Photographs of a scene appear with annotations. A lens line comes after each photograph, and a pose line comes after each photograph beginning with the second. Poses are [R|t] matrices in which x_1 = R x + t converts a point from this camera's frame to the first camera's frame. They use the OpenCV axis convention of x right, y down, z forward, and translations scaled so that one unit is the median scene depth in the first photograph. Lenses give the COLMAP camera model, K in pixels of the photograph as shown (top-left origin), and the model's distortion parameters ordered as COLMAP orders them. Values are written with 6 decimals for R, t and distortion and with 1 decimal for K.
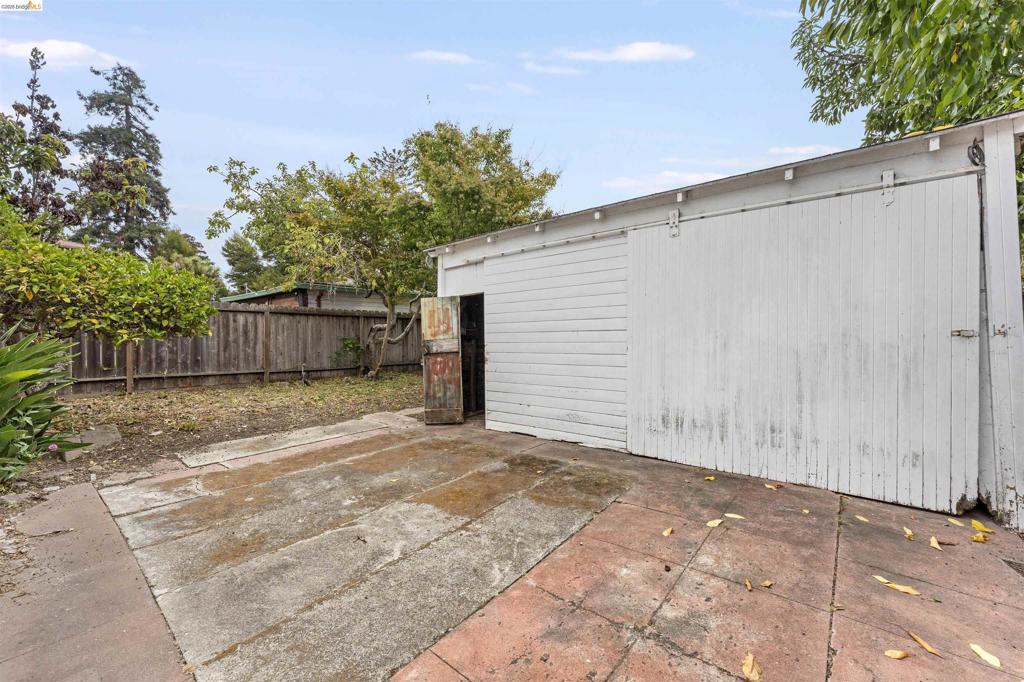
lens RADIAL K [[424.6, 0, 491.5], [0, 424.6, 342.2], [0, 0, 1]] dist [-0.009625, 0.001255]
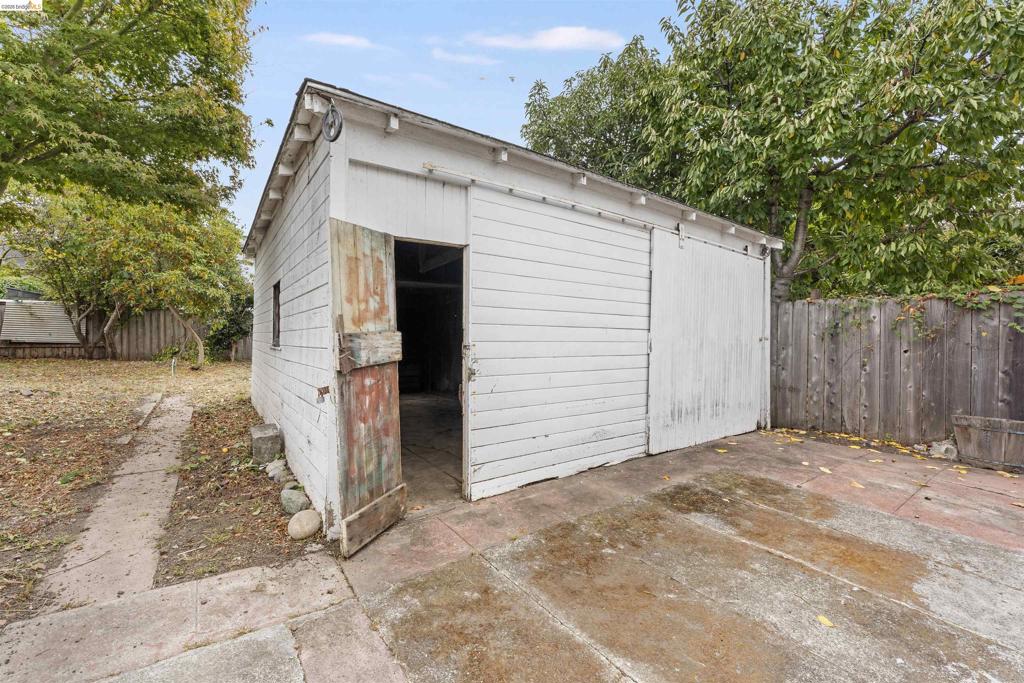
lens RADIAL K [[424.6, 0, 515.3], [0, 424.6, 341.9], [0, 0, 1]] dist [-0.009625, 0.001255]
pose [[0.212052, -0.006864, 0.977234, -0.750515], [-0.013225, 0.999864, 0.009893, -0.005671], [-0.977169, -0.015021, 0.211932, 1.189585]]
